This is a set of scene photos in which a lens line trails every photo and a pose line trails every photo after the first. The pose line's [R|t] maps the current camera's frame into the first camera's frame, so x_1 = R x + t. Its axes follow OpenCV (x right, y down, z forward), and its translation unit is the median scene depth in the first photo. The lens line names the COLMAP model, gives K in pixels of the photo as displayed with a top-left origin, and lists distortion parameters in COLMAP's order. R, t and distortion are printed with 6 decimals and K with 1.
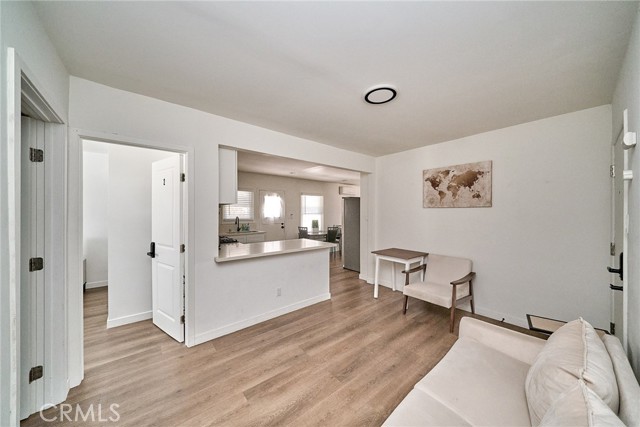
lens RADIAL K [[222.7, 0, 325.8], [0, 222.7, 212.5], [0, 0, 1]] dist [0.004856, -0.000371]
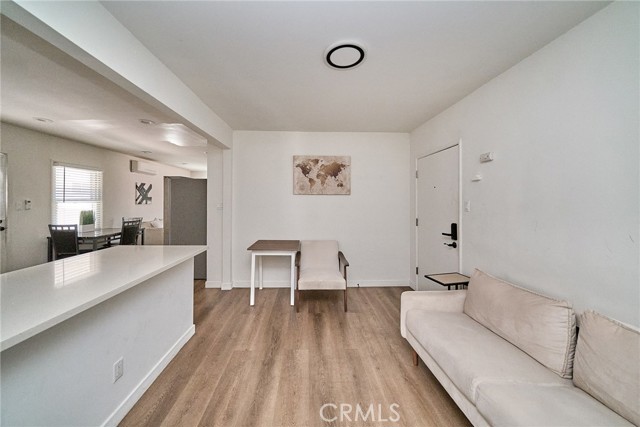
lens RADIAL K [[222.7, 0, 320.1], [0, 222.7, 198.0], [0, 0, 1]] dist [0.004856, -0.000371]
pose [[0.623882, 0.010372, 0.781450, -0.265124], [-0.004770, 0.999944, -0.009465, 0.003793], [-0.781504, 0.002178, 0.623896, 0.324399]]
